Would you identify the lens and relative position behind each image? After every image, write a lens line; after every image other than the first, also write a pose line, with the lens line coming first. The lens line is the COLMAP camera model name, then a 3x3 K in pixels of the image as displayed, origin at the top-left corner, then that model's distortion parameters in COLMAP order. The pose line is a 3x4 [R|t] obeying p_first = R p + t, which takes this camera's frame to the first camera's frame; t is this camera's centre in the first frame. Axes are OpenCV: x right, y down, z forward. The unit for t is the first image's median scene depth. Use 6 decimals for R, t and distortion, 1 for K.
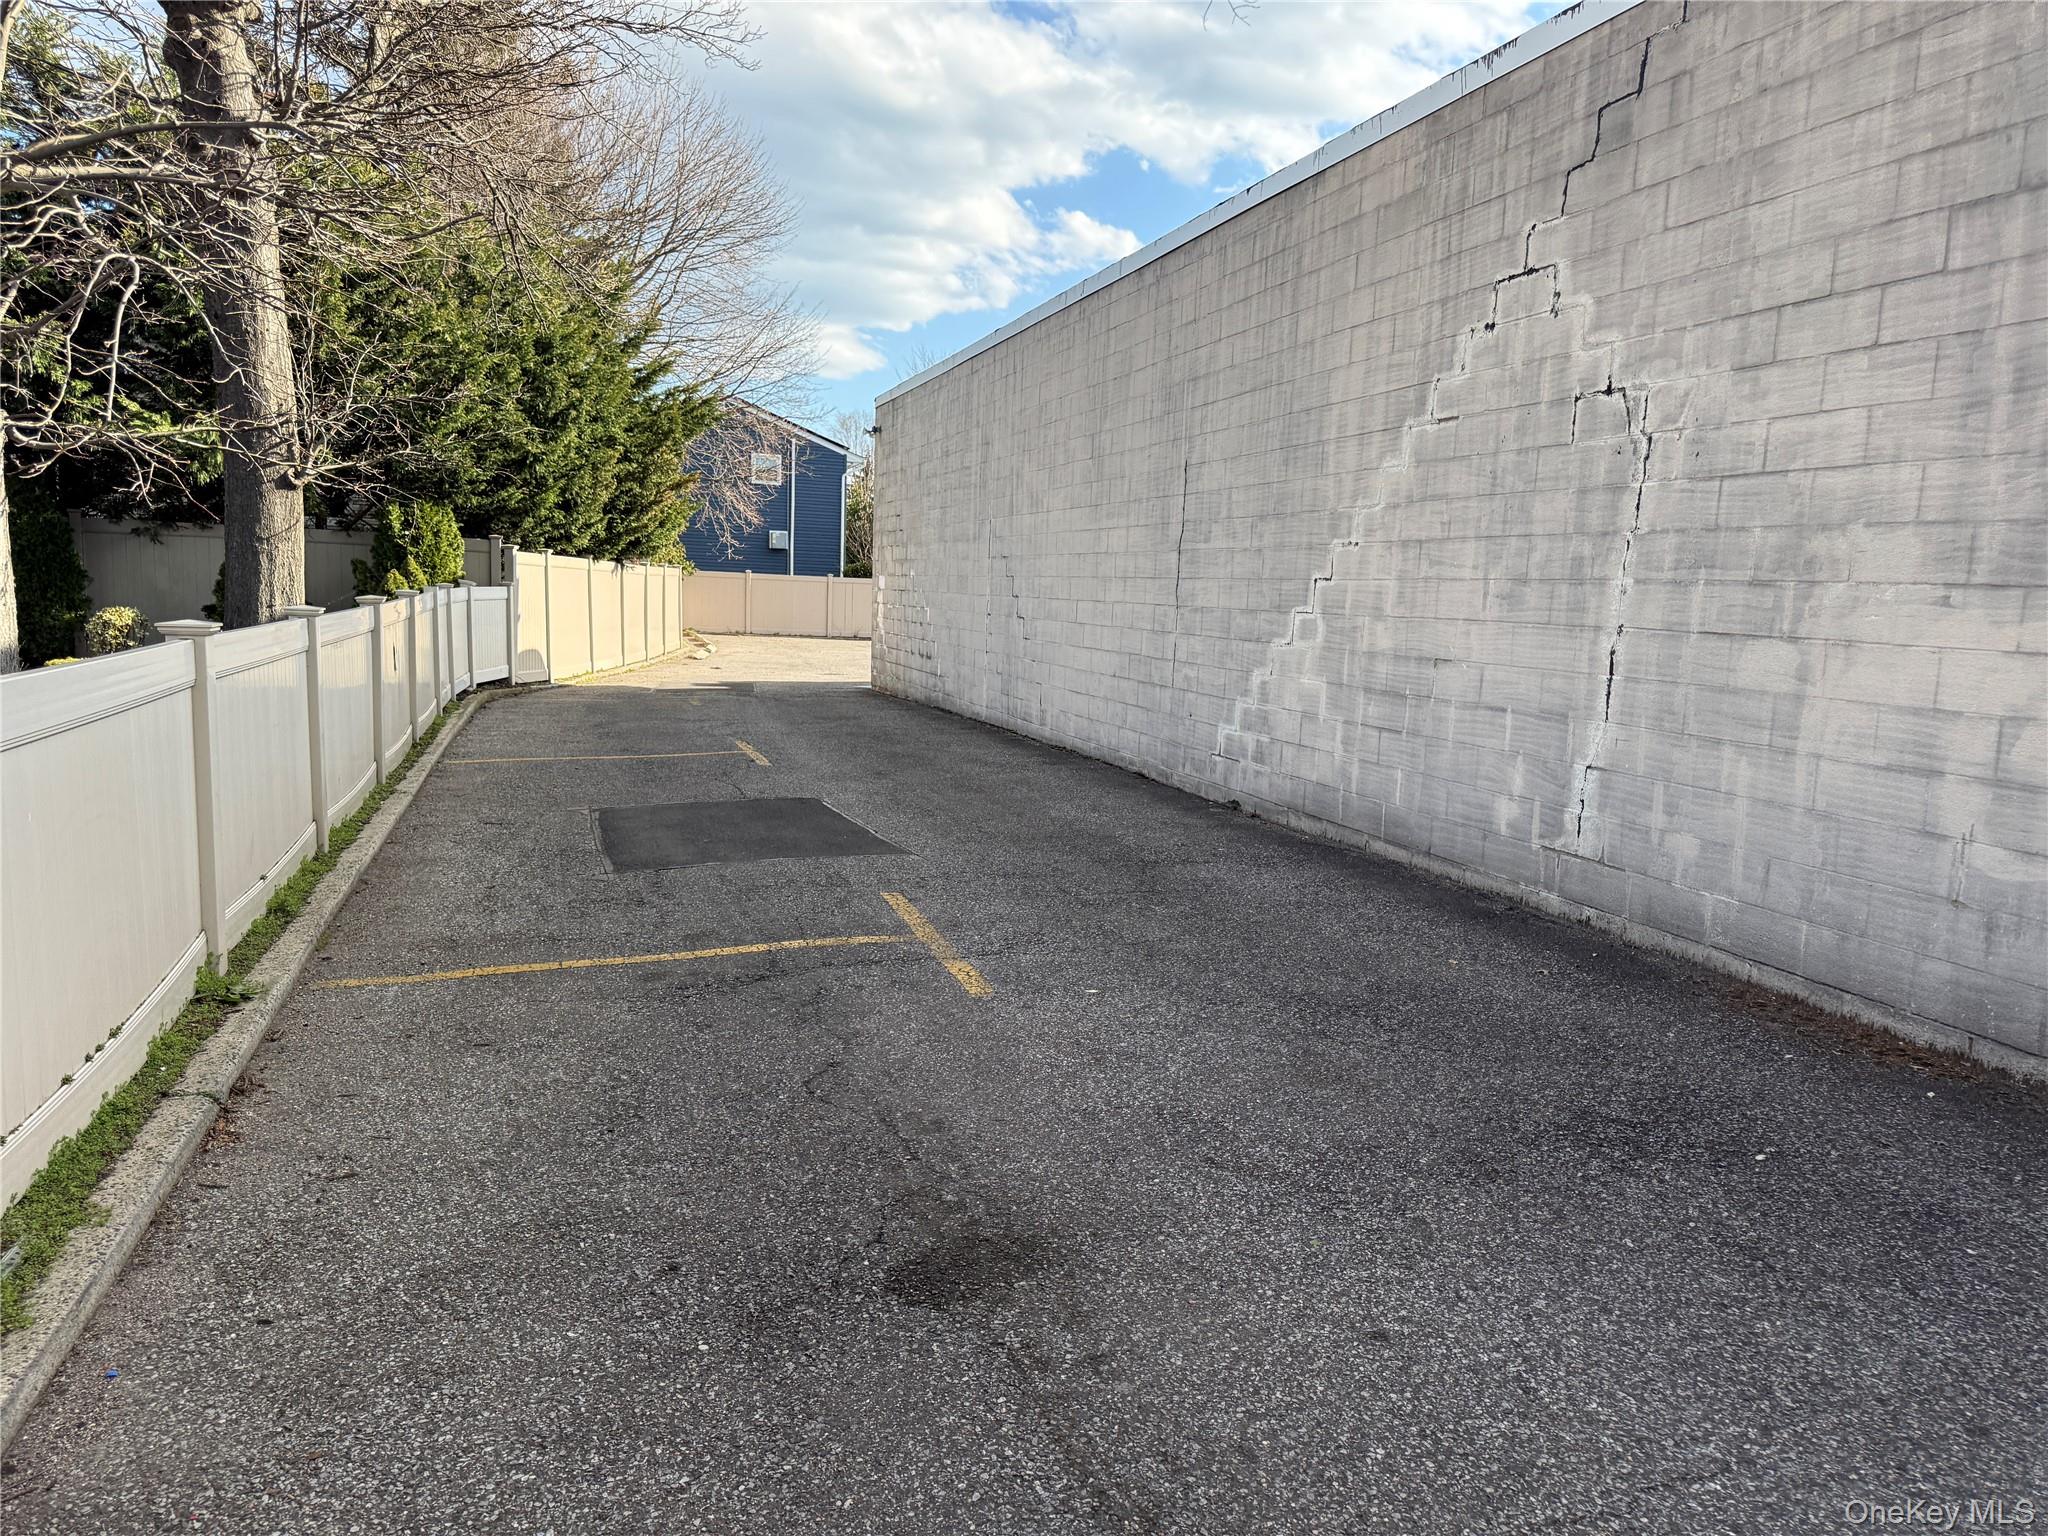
lens RADIAL K [[1450.6, 0, 1025.4], [0, 1450.6, 768.5], [0, 0, 1]] dist [0.056755, -0.067597]
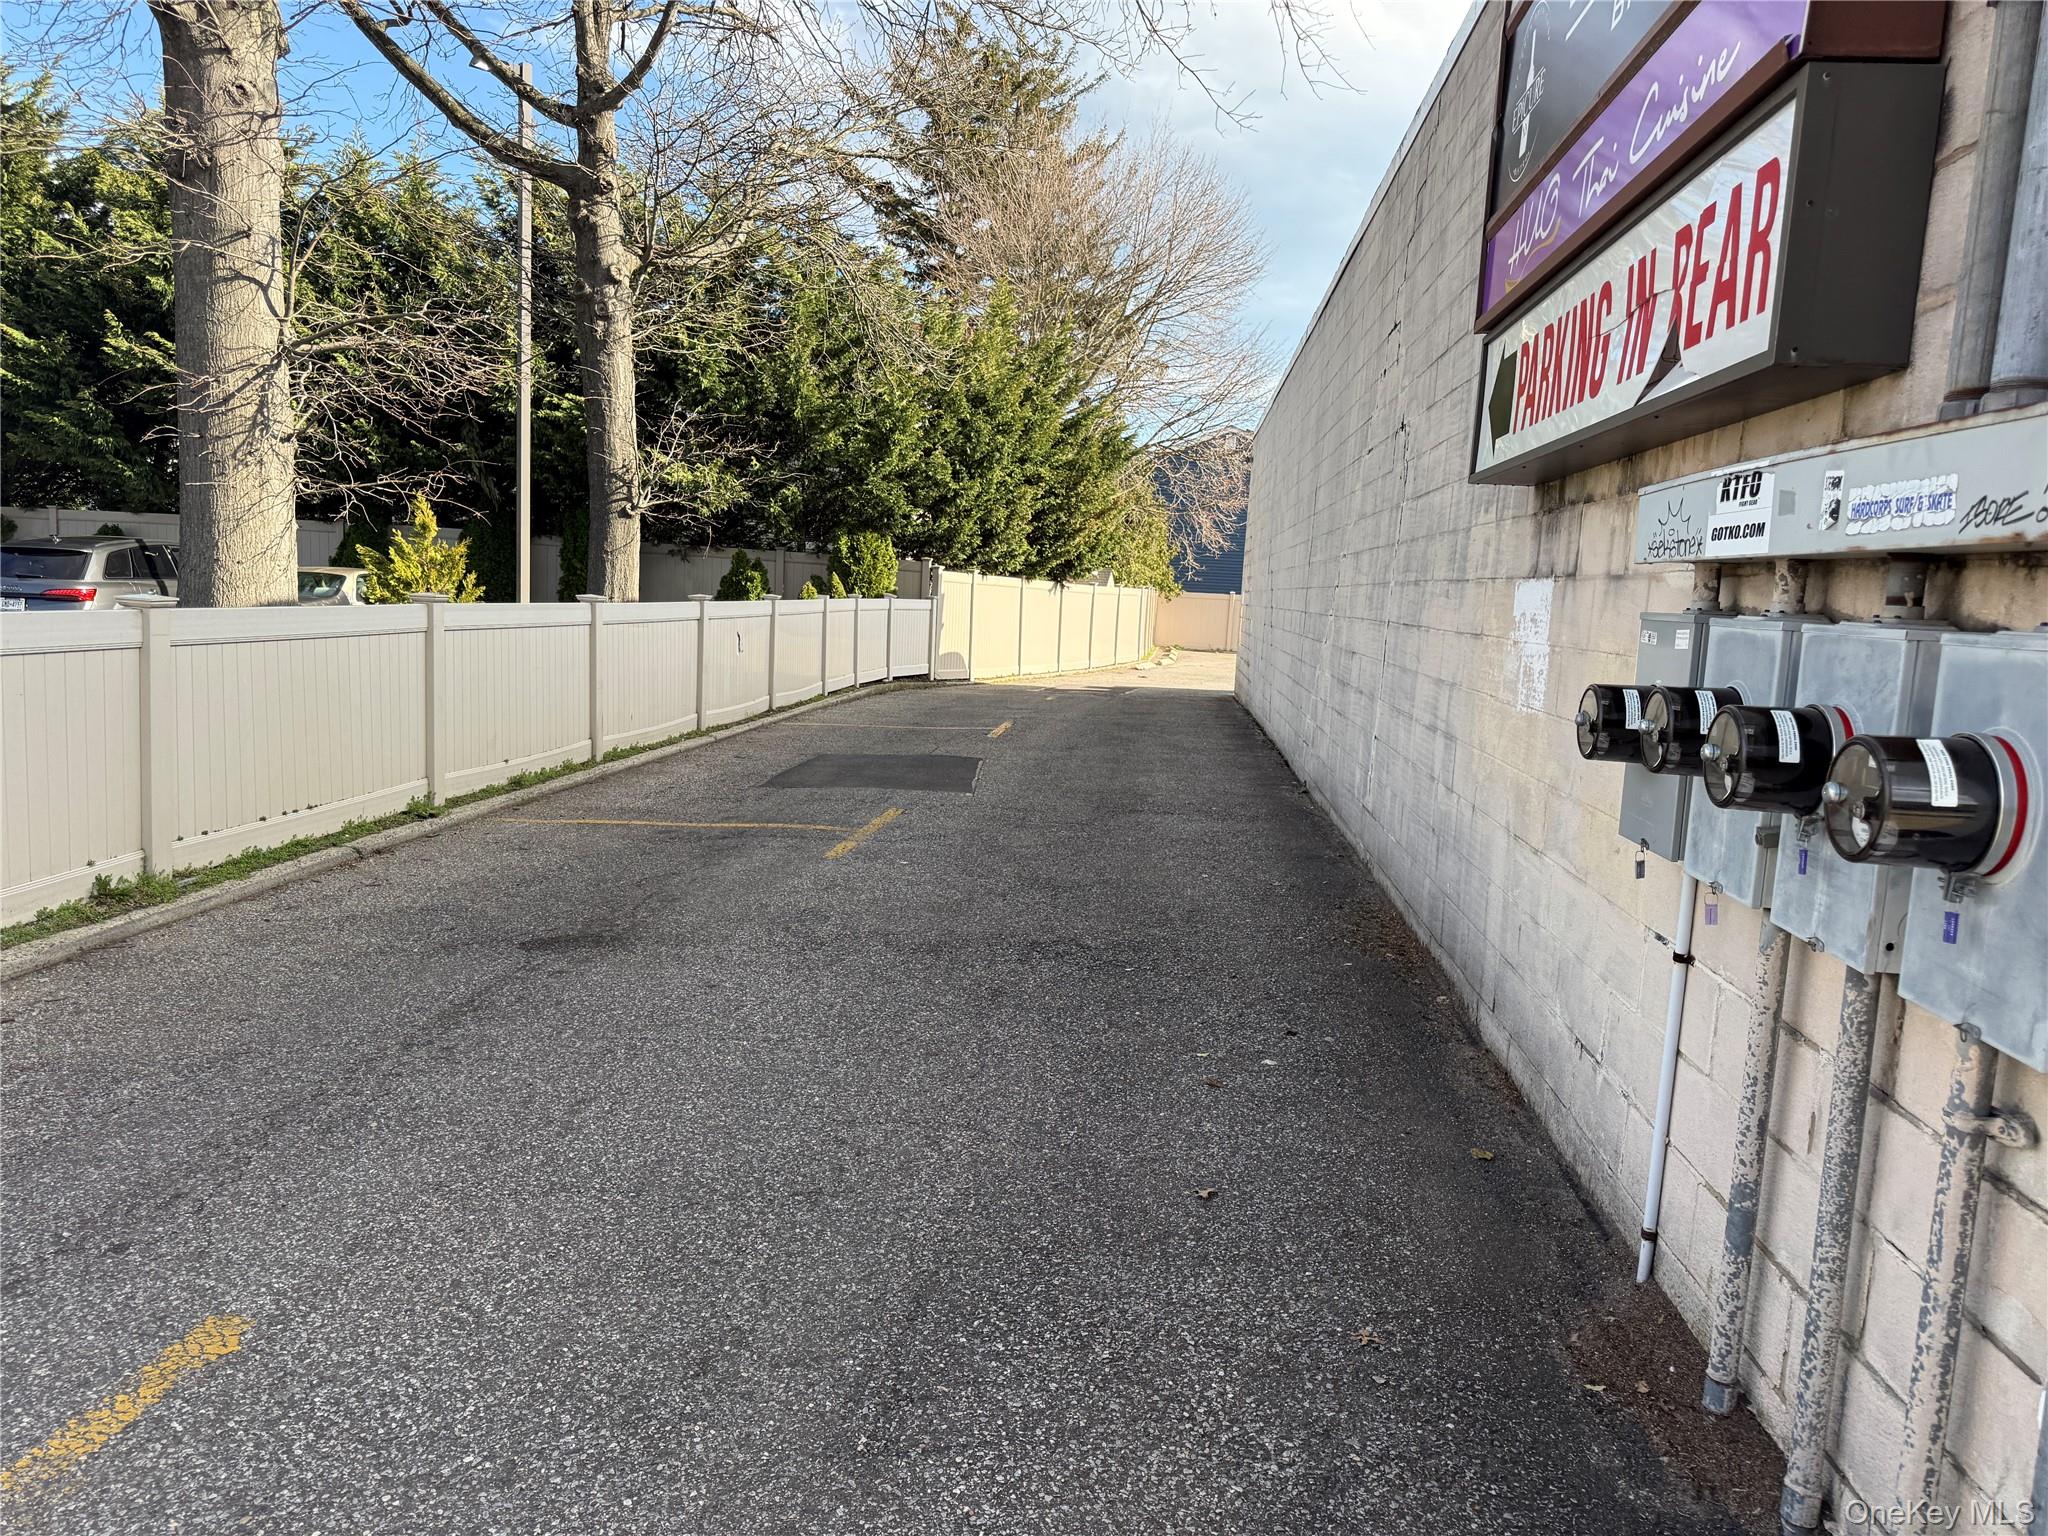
lens RADIAL K [[1450.6, 0, 1025.5], [0, 1450.6, 770.9], [0, 0, 1]] dist [0.056755, -0.067597]
pose [[0.916901, 0.060014, -0.394578, 0.211593], [-0.067394, 0.997715, -0.004857, 0.018998], [0.393385, 0.031046, 0.918850, -0.078073]]
